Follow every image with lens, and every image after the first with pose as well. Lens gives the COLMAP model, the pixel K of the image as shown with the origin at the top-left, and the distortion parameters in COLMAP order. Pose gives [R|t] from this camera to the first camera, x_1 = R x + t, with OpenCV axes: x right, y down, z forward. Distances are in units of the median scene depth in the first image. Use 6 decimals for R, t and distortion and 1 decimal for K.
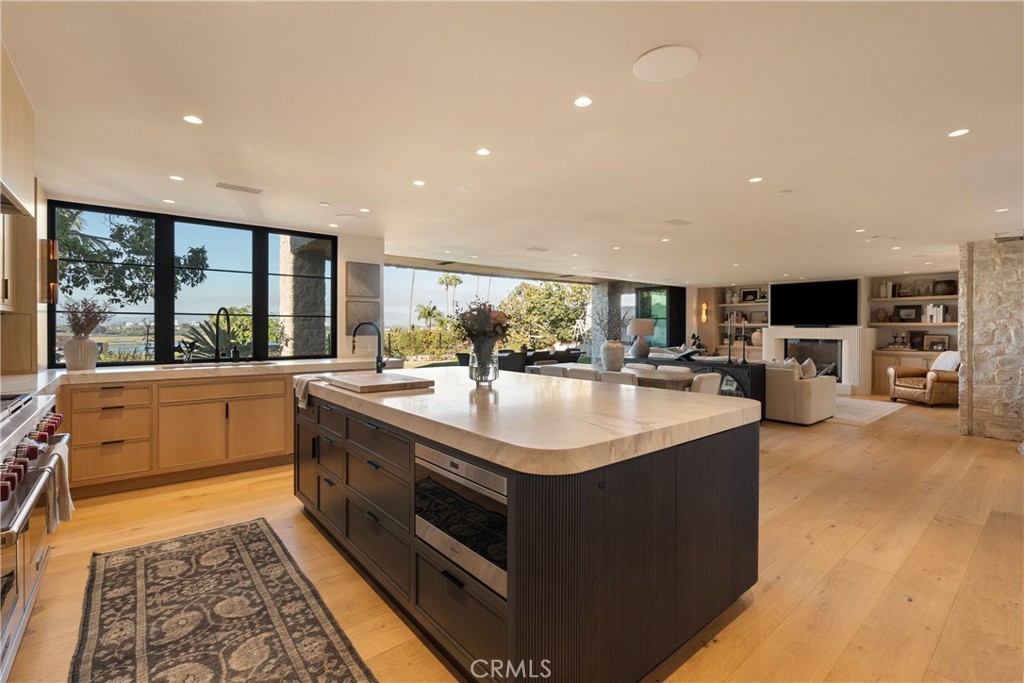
lens RADIAL K [[463.7, 0, 509.7], [0, 463.7, 331.1], [0, 0, 1]] dist [-0.003974, -0.000083]
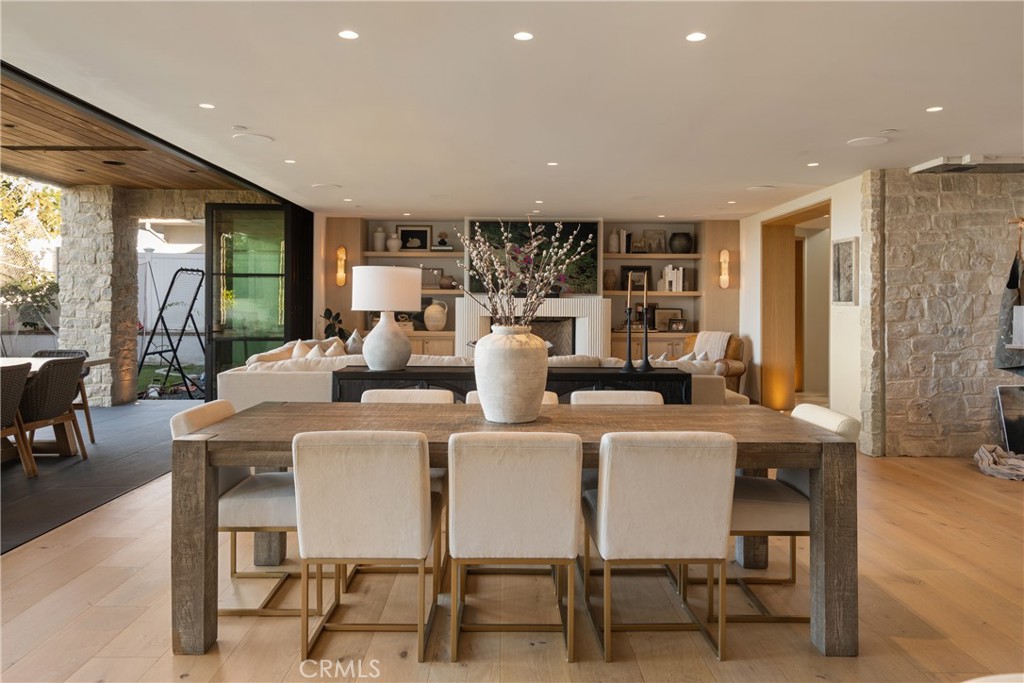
lens RADIAL K [[747.2, 0, 509.8], [0, 747.2, 303.5], [0, 0, 1]] dist [0.001516, 0.000775]
pose [[0.629459, 0.003070, 0.777028, -0.122643], [0.001369, 0.999986, -0.005059, 0.005390], [-0.777033, 0.004249, 0.629446, 0.474388]]
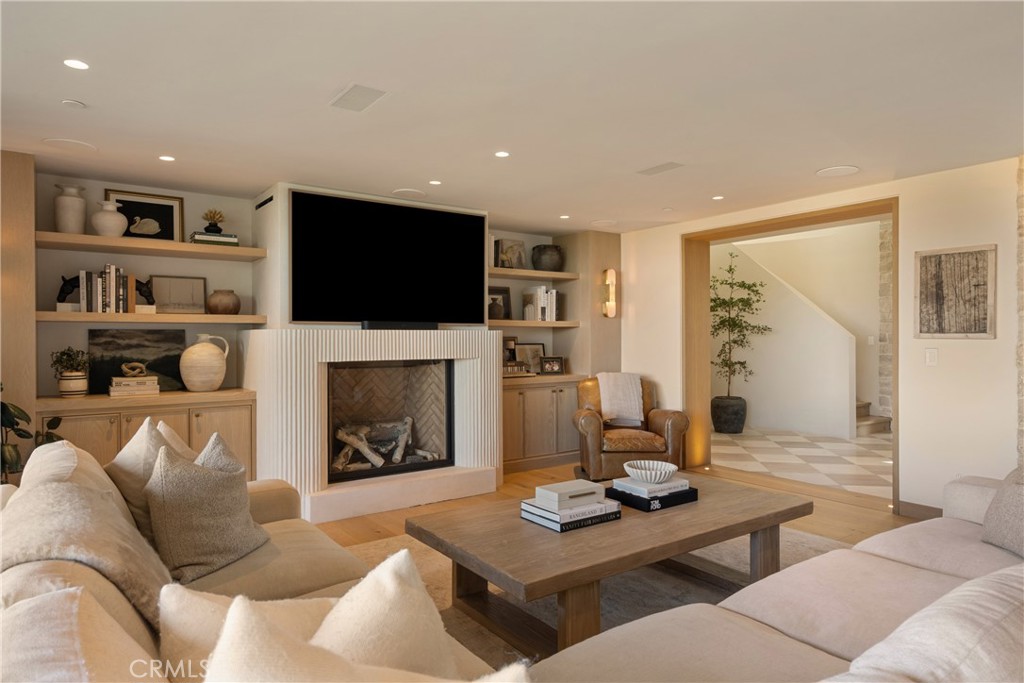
lens RADIAL K [[613.2, 0, 507.5], [0, 613.2, 343.8], [0, 0, 1]] dist [0.008569, 0.002382]
pose [[0.081970, -0.015949, 0.996507, 0.202003], [0.008231, 0.999849, 0.015325, -0.003217], [-0.996601, 0.006946, 0.082089, 0.981646]]
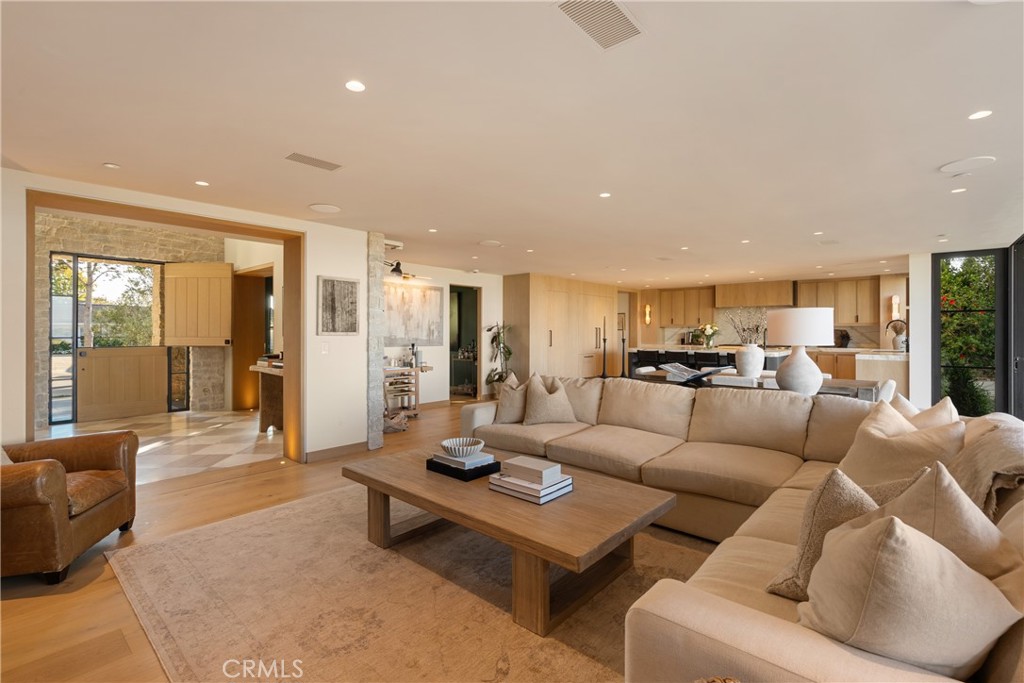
lens RADIAL K [[463.7, 0, 512.3], [0, 463.7, 333.5], [0, 0, 1]] dist [-0.003974, -0.000083]
pose [[-0.989352, -0.004969, -0.145459, 0.561319], [-0.006468, 0.999931, 0.009833, -0.006183], [0.145400, 0.010670, -0.989315, 1.245763]]
